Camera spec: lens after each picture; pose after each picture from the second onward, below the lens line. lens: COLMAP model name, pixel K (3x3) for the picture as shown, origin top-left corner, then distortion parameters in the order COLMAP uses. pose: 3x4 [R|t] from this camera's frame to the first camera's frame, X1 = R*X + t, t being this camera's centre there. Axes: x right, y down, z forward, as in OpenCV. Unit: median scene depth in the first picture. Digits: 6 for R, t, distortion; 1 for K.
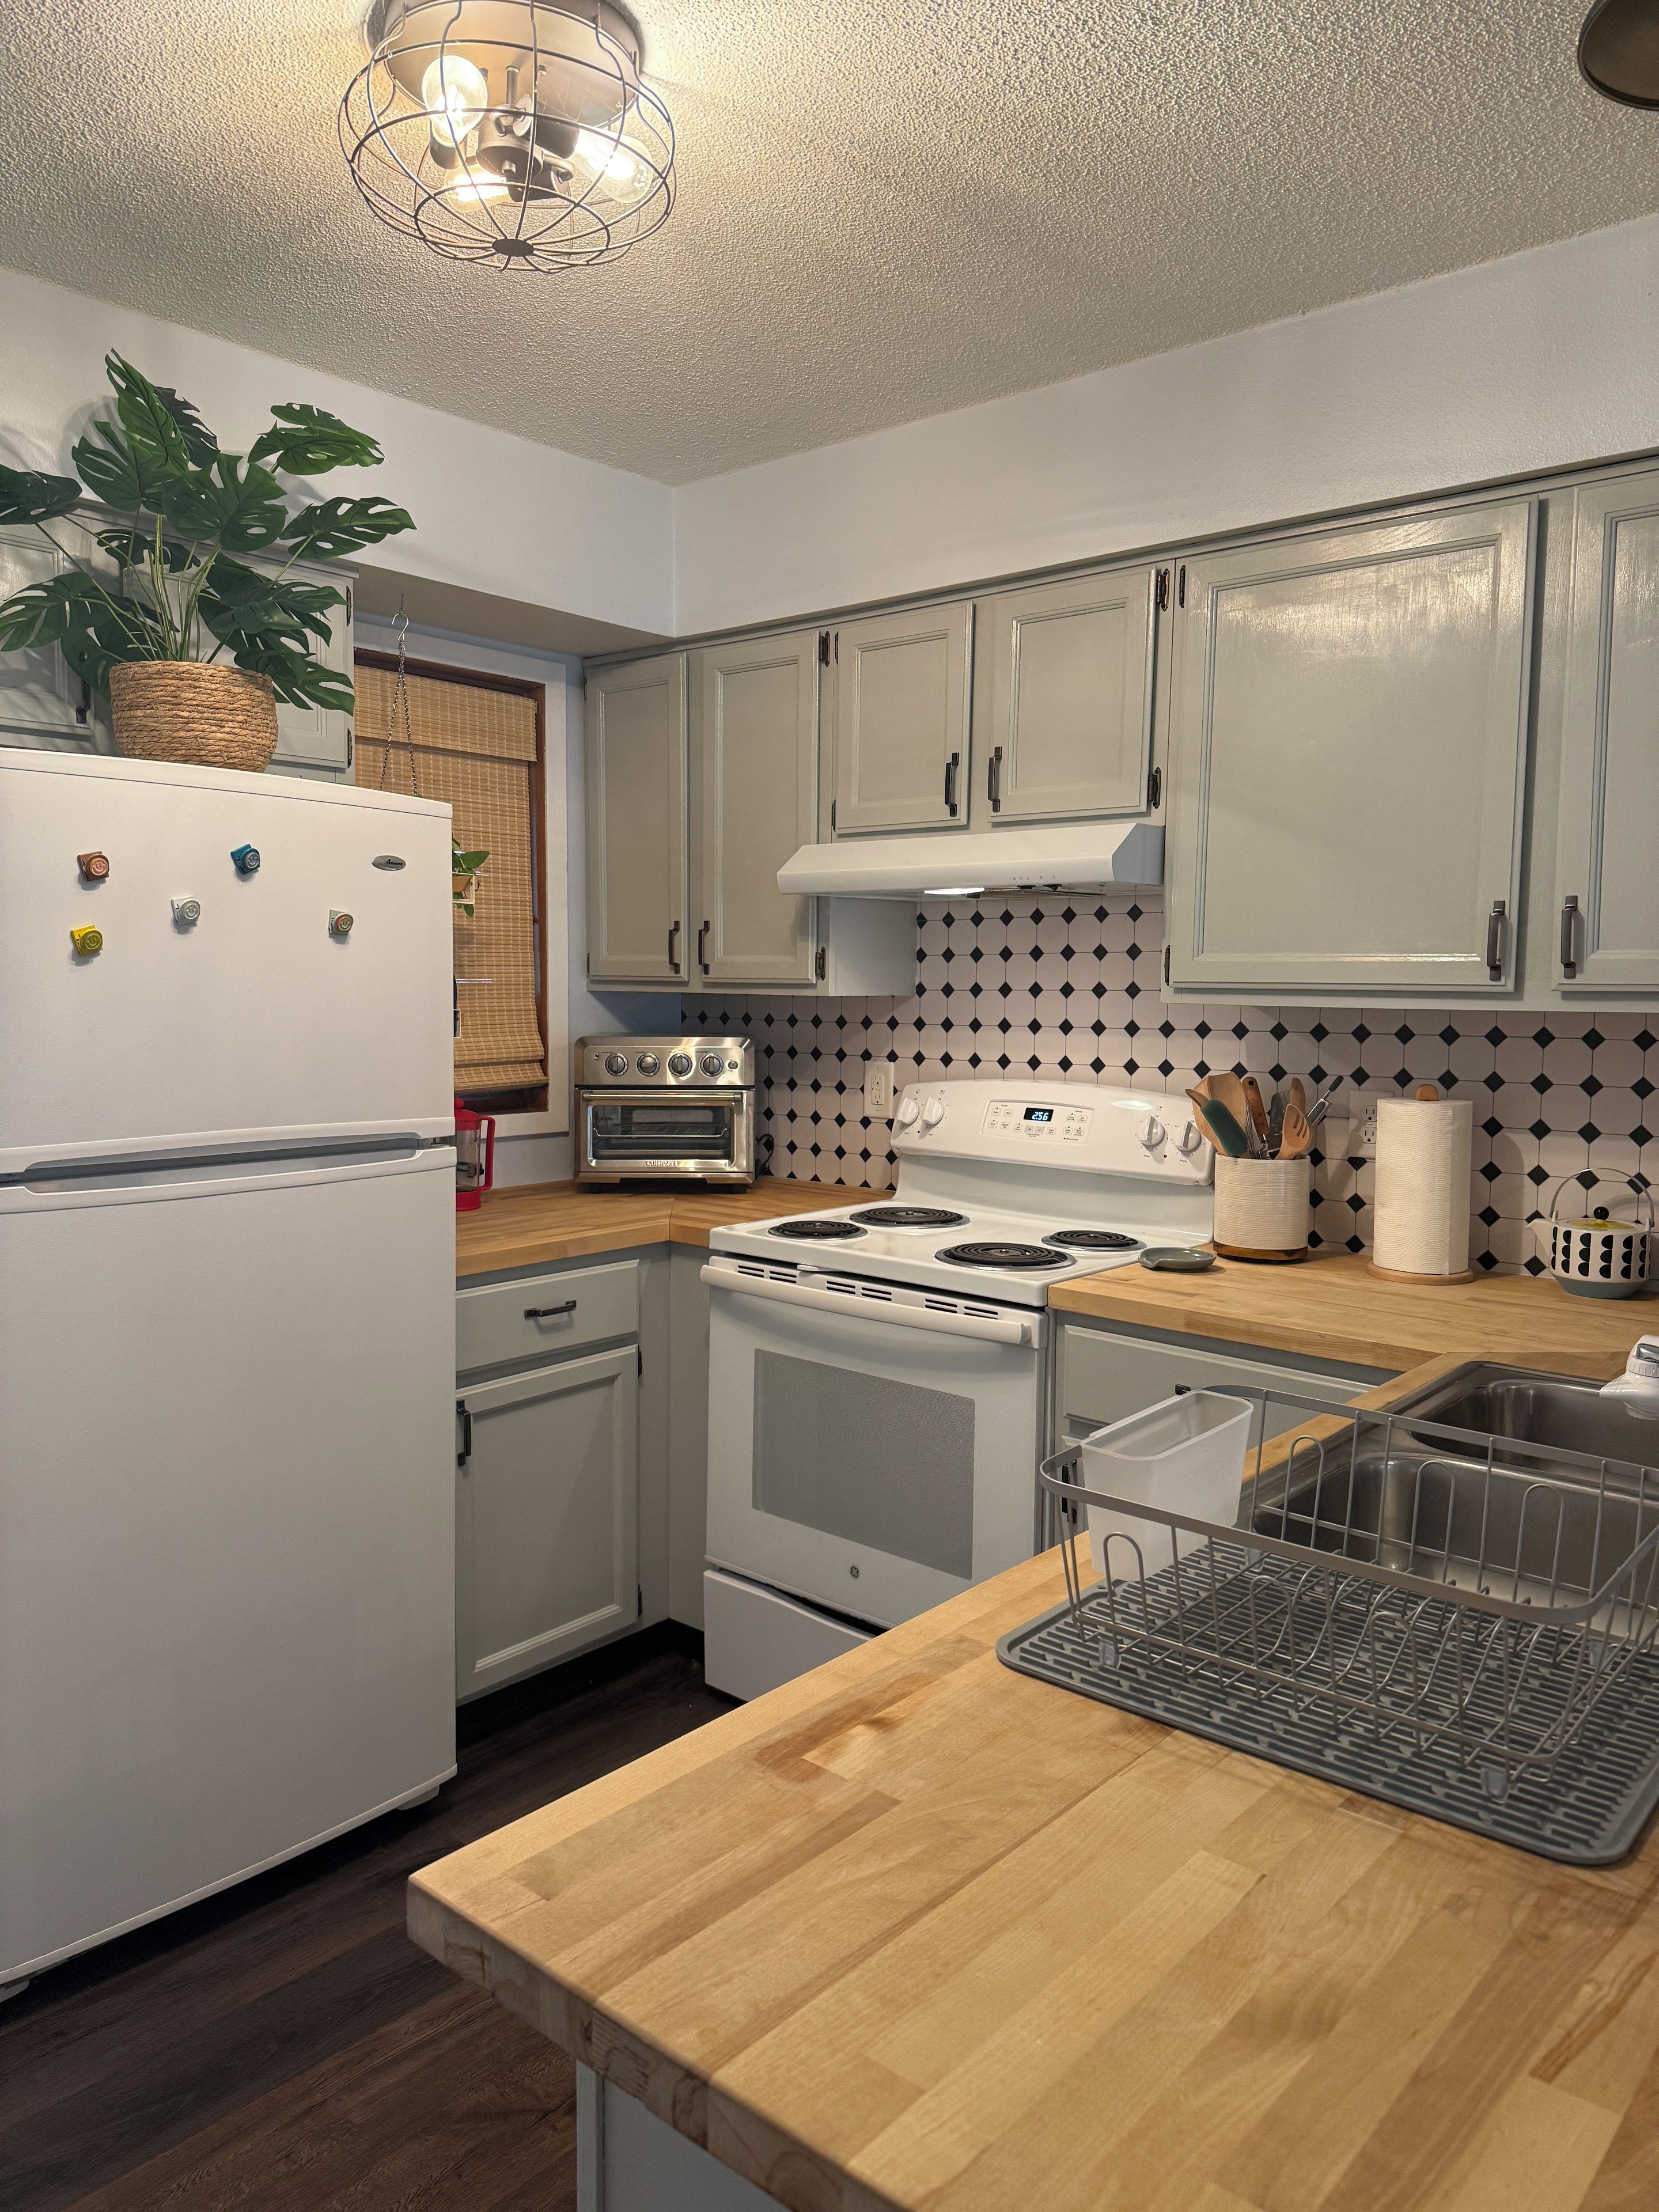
lens RADIAL K [[1570.4, 0, 815.4], [0, 1570.4, 1115.1], [0, 0, 1]] dist [0.009432, -0.003522]
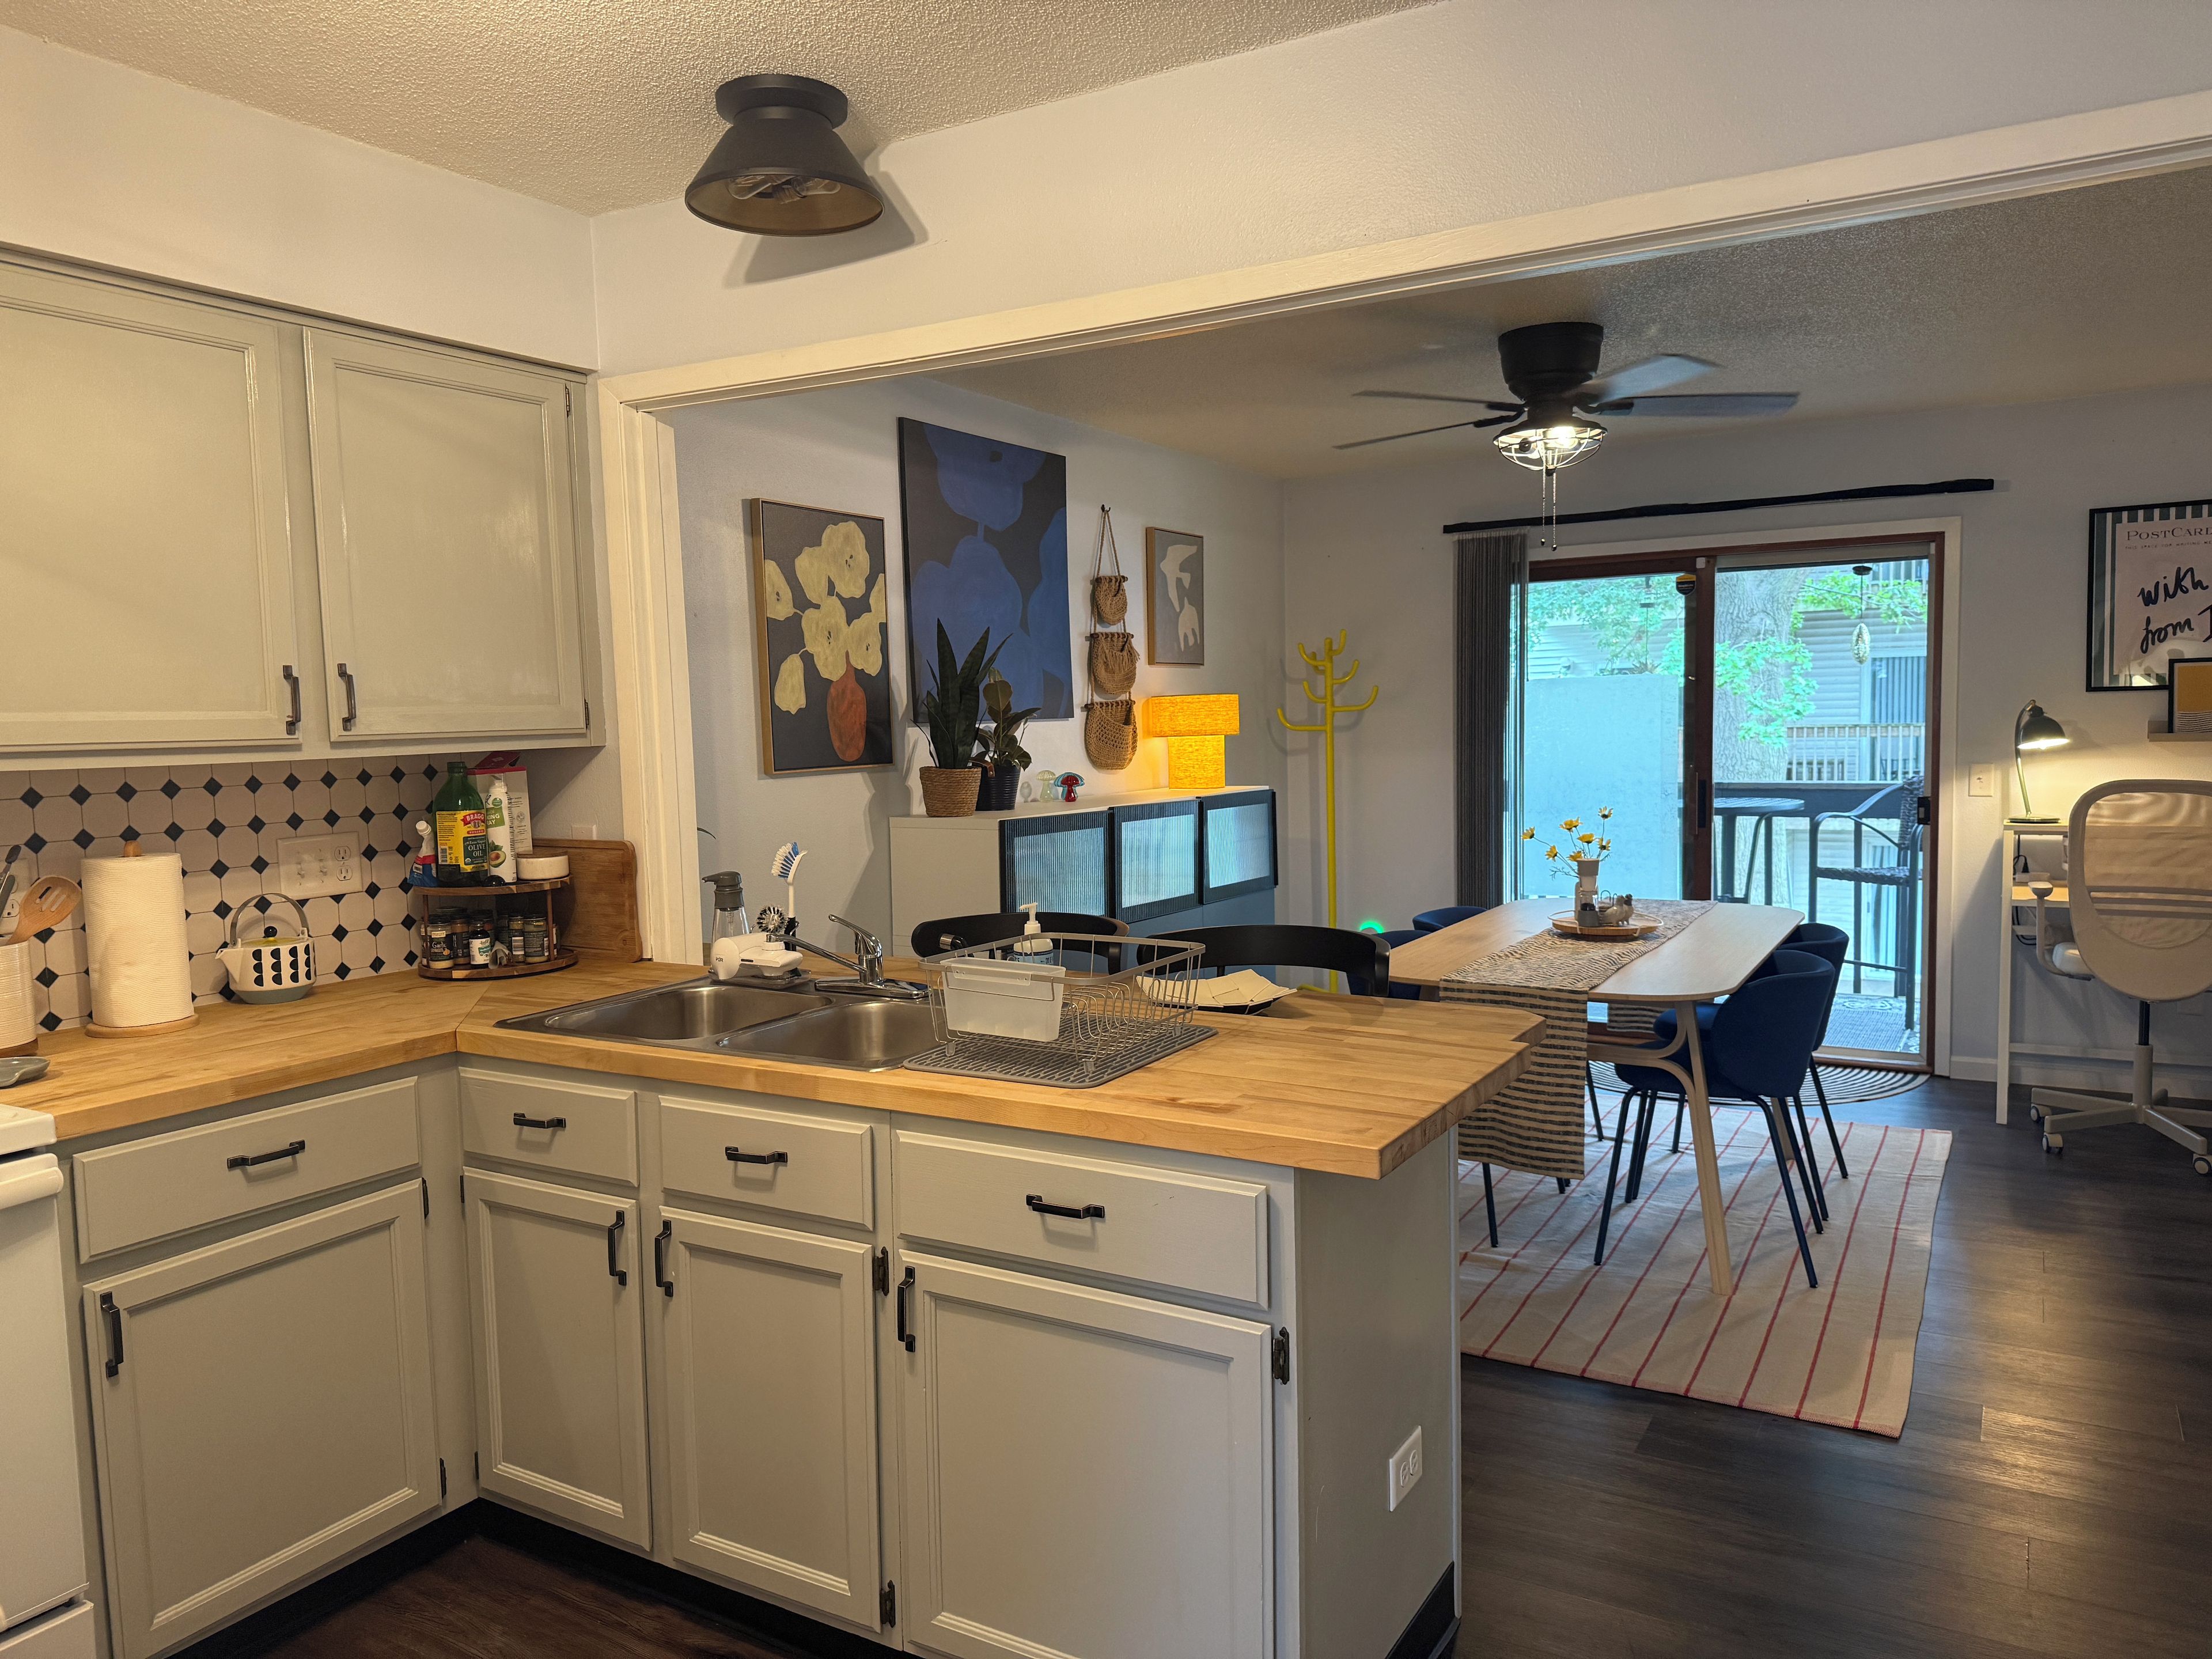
lens RADIAL K [[1570.4, 0, 1093.0], [0, 1570.4, 831.6], [0, 0, 1]] dist [0.009432, -0.003522]
pose [[-0.206243, -0.074812, 0.975637, -0.775055], [0.113513, 0.988512, 0.099795, -0.059313], [-0.971894, 0.131330, -0.195382, 0.623518]]
